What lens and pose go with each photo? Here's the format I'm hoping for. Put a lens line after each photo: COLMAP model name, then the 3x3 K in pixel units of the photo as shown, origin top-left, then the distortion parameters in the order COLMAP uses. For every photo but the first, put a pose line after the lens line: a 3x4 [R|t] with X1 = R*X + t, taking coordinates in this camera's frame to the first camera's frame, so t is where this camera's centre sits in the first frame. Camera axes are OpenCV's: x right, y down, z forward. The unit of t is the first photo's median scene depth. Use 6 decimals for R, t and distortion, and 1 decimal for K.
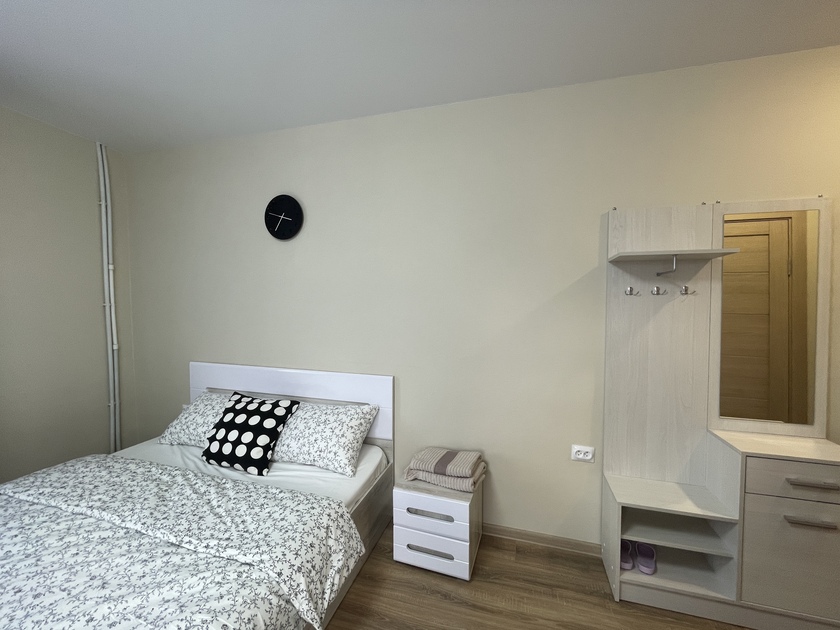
lens RADIAL K [[341.2, 0, 420.8], [0, 341.2, 314.2], [0, 0, 1]] dist [-0.001091, -0.000221]
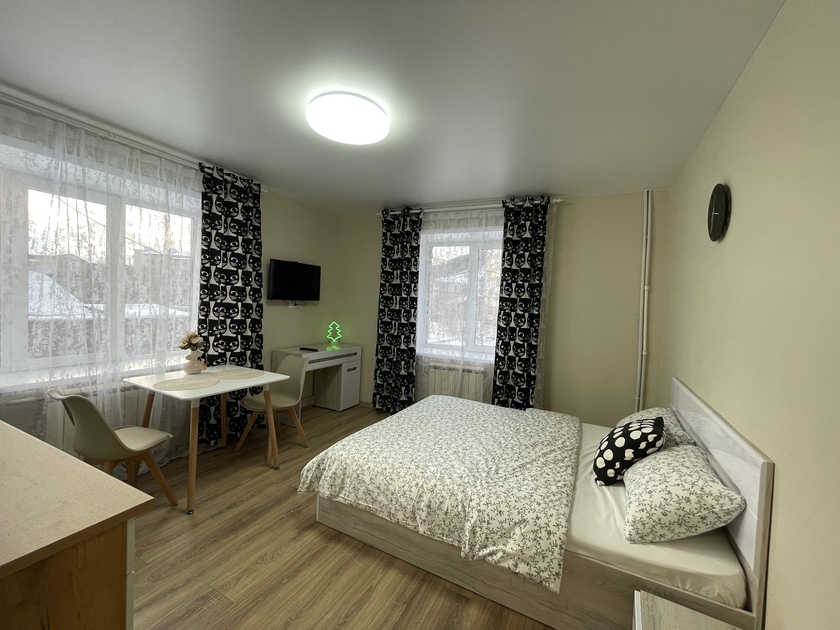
lens RADIAL K [[341.2, 0, 420.8], [0, 341.2, 314.2], [0, 0, 1]] dist [-0.001091, -0.000221]
pose [[-0.198071, 0.018657, -0.980010, 0.788995], [-0.081426, 0.996050, 0.035419, -0.034824], [0.976800, 0.086814, -0.195770, 0.784041]]
